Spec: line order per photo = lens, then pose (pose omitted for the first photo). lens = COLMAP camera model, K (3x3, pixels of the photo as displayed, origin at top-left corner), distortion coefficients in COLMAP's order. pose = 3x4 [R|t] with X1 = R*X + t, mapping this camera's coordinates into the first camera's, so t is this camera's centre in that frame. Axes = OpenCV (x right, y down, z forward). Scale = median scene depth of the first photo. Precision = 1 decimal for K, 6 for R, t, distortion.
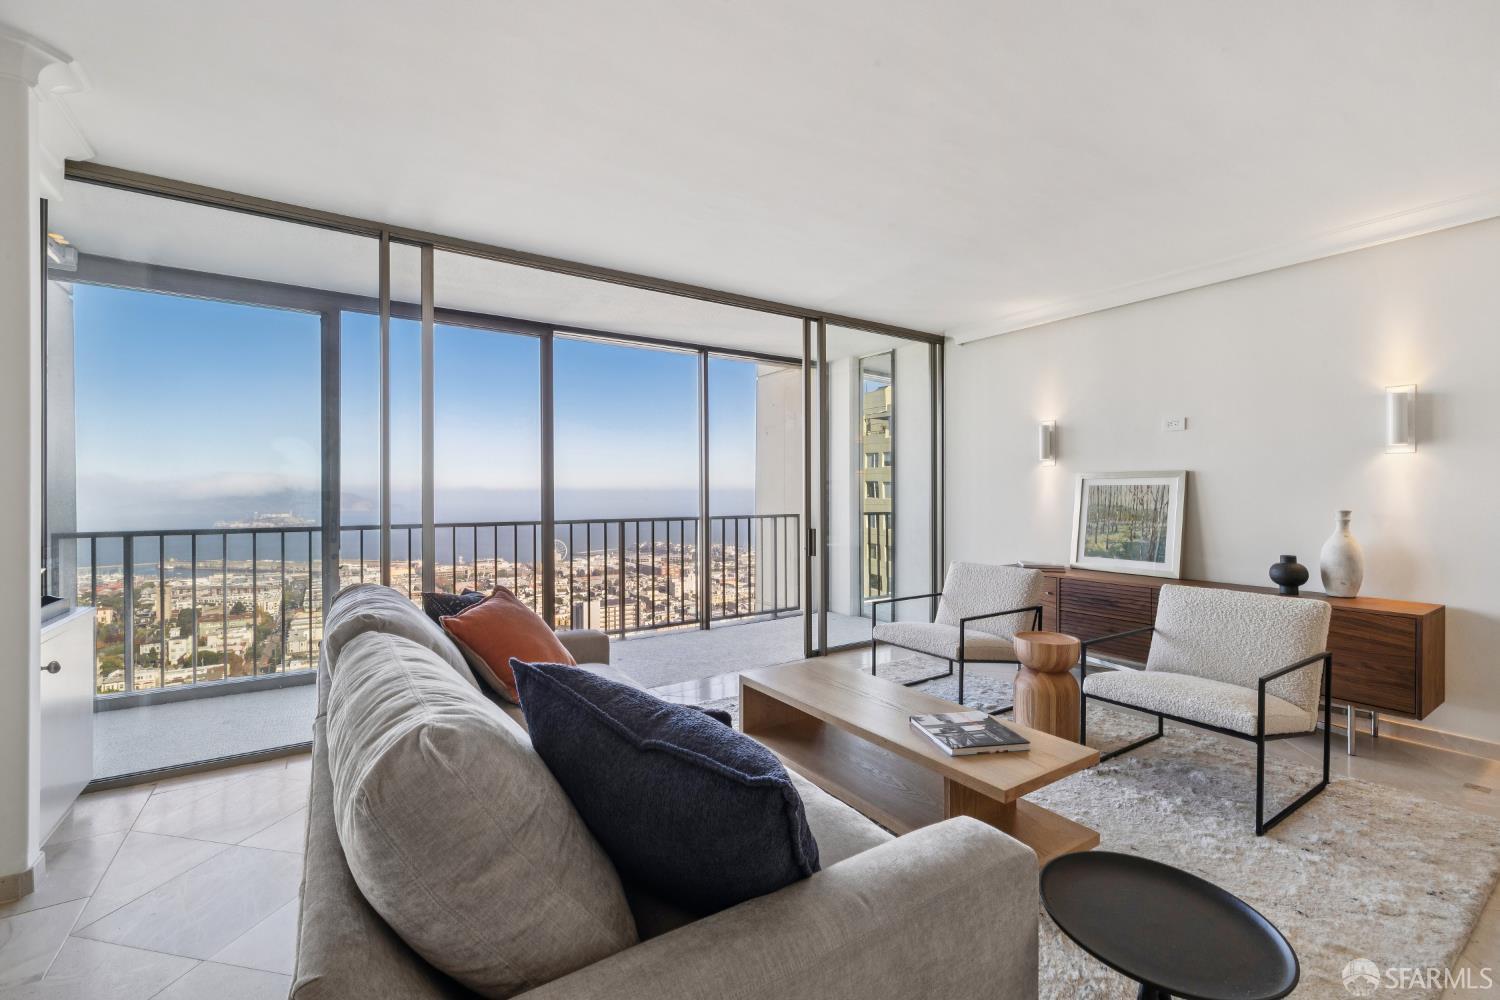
lens RADIAL K [[628.2, 0, 741.1], [0, 628.2, 507.7], [0, 0, 1]] dist [-0.007699, 0.001614]
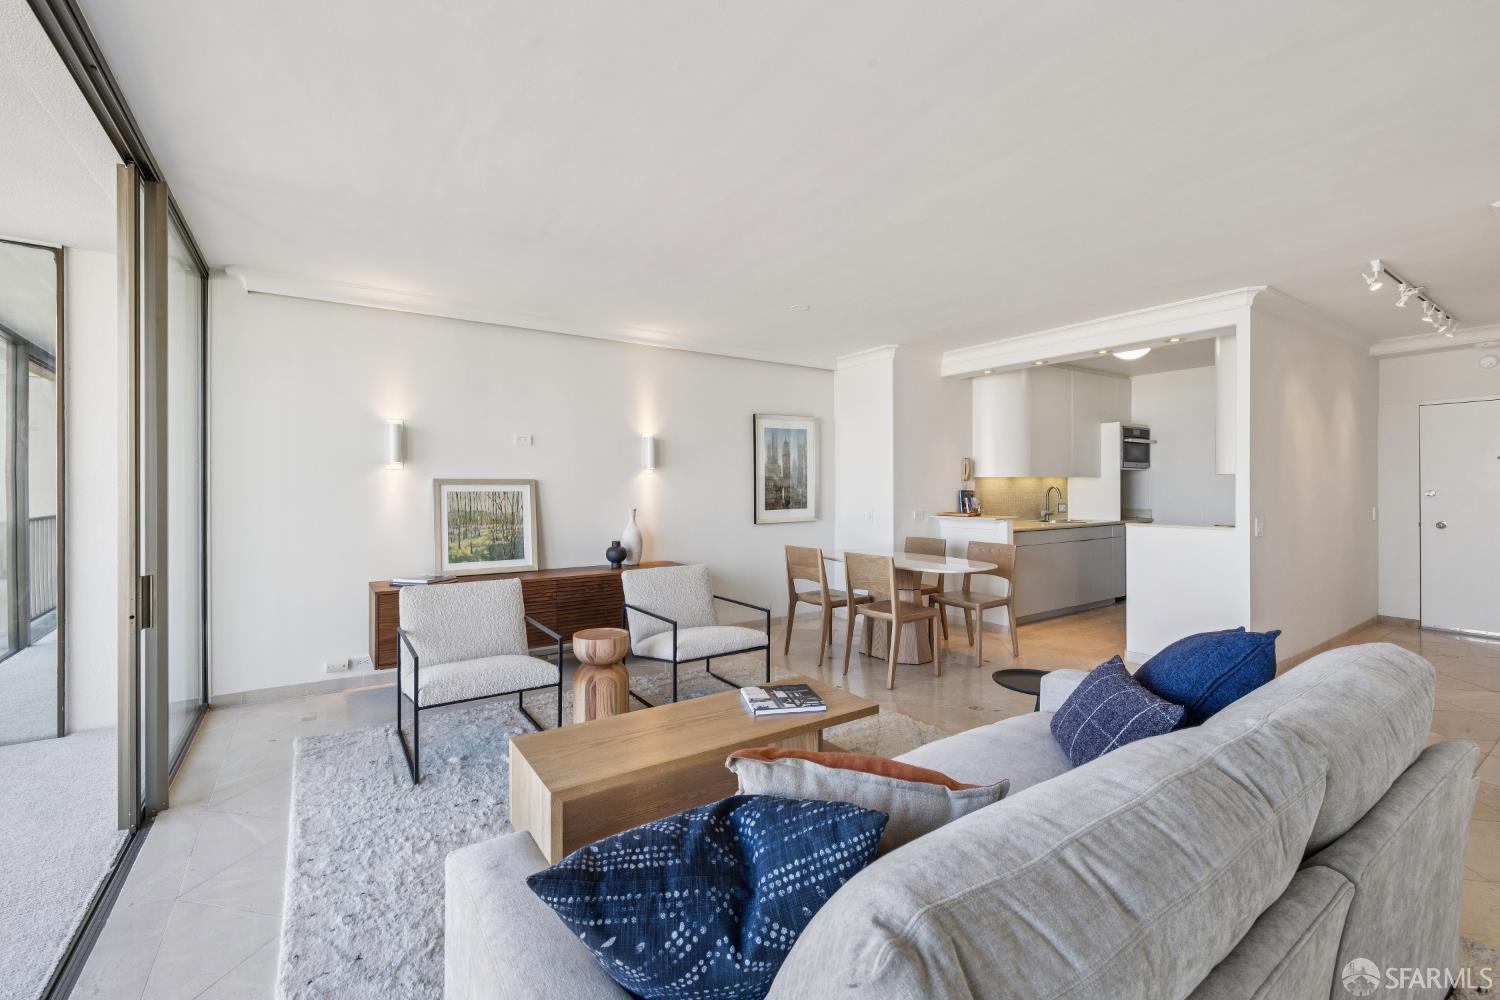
lens RADIAL K [[628.2, 0, 742.4], [0, 628.2, 497.0], [0, 0, 1]] dist [-0.007699, 0.001614]
pose [[-0.014108, -0.014411, 0.999797, -0.462513], [0.022874, 0.999630, 0.014732, -0.032290], [-0.999639, 0.023077, -0.013773, 0.576013]]
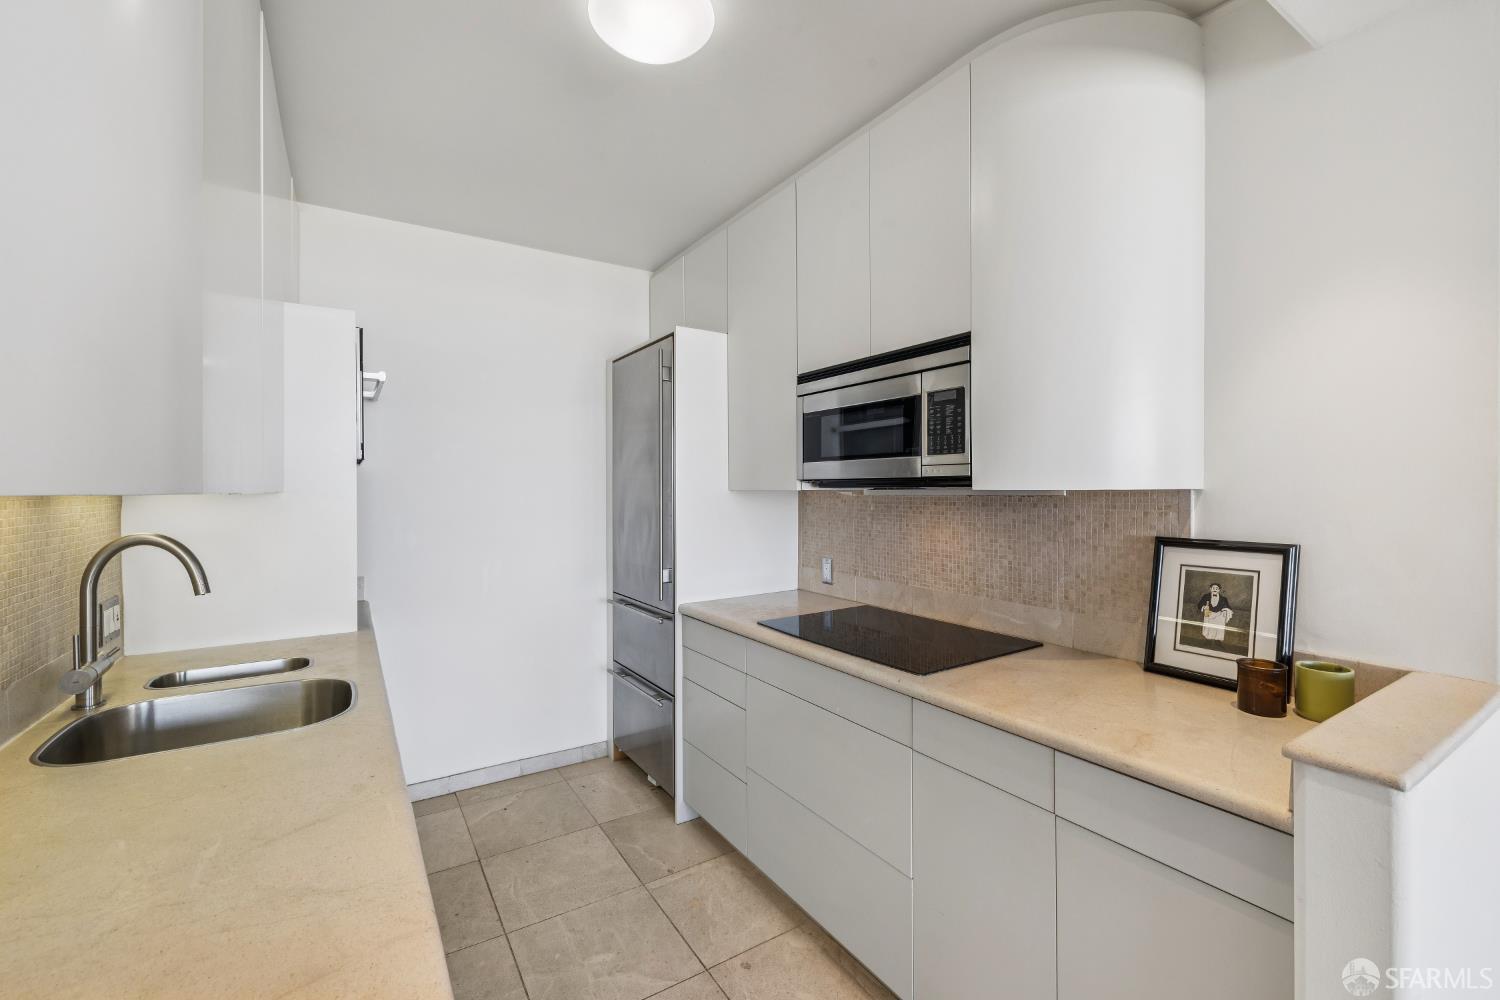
lens RADIAL K [[628.2, 0, 747.4], [0, 628.2, 494.7], [0, 0, 1]] dist [-0.007699, 0.001614]
pose [[-0.999931, 0.009222, 0.007216, 0.849091], [0.009411, 0.999599, 0.026709, -0.045321], [-0.006967, 0.026775, -0.999617, 0.066051]]
